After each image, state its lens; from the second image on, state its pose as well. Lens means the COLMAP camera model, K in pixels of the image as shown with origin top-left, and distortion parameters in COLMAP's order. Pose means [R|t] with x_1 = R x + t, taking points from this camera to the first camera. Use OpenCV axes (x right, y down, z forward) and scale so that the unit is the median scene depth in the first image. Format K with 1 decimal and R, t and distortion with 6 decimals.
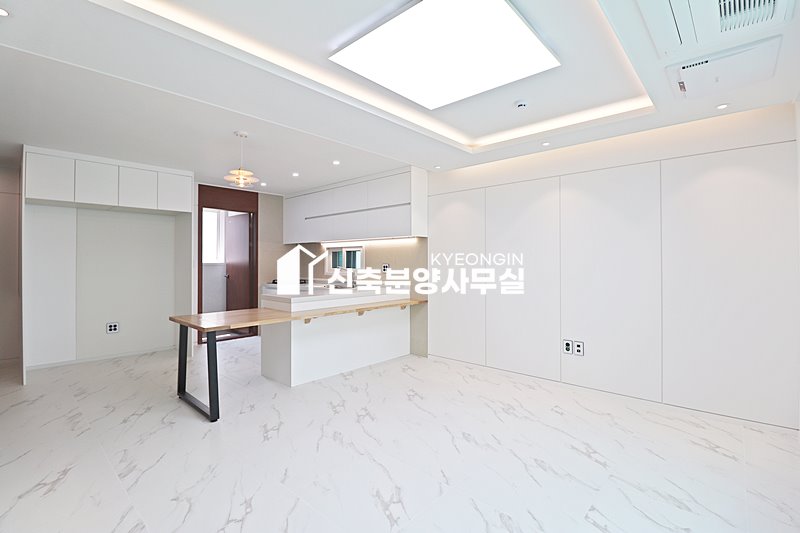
lens RADIAL K [[369.3, 0, 397.6], [0, 369.3, 258.9], [0, 0, 1]] dist [-0.003860, -0.010184]
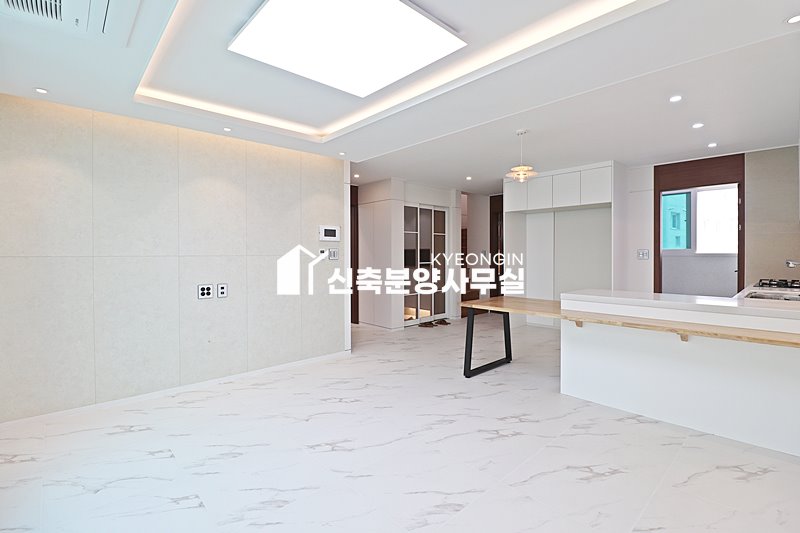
lens RADIAL K [[369.3, 0, 401.9], [0, 369.3, 256.7], [0, 0, 1]] dist [-0.003860, -0.010184]
pose [[-0.073871, 0.010020, -0.997217, 0.502029], [0.010452, 0.999902, 0.009273, 0.004716], [0.997213, -0.009738, -0.073968, 0.553976]]
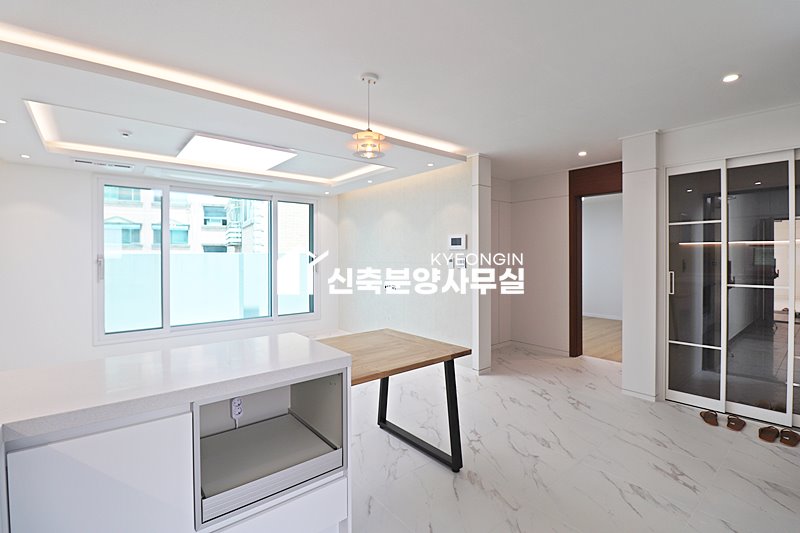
lens RADIAL K [[369.3, 0, 402.1], [0, 369.3, 254.3], [0, 0, 1]] dist [-0.003860, -0.010184]
pose [[-0.992463, -0.000963, 0.122542, -0.426980], [-0.002862, 0.999878, -0.015327, -0.002548], [-0.122512, -0.015562, -0.992345, 1.257509]]
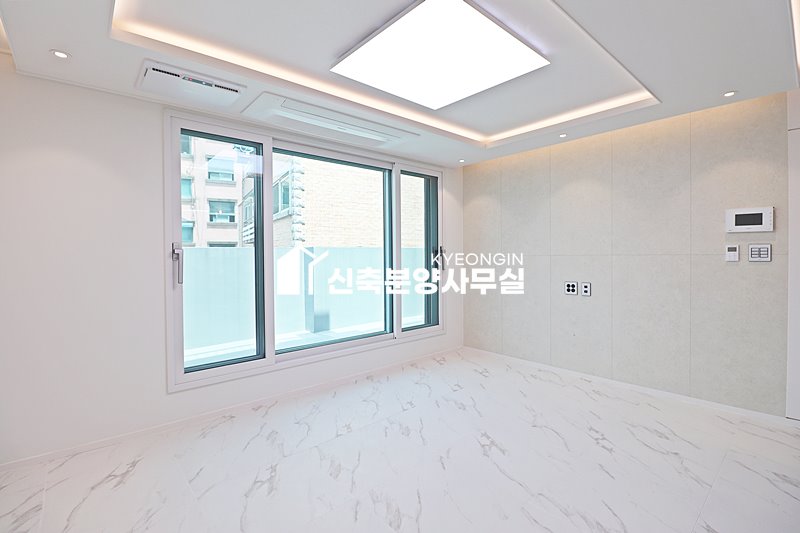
lens RADIAL K [[369.3, 0, 409.5], [0, 369.3, 259.2], [0, 0, 1]] dist [-0.003860, -0.010184]
pose [[-0.996023, 0.007014, 0.088825, 0.057971], [0.007361, 0.999966, 0.003580, 0.009070], [-0.088797, 0.004219, -0.996041, 0.948010]]
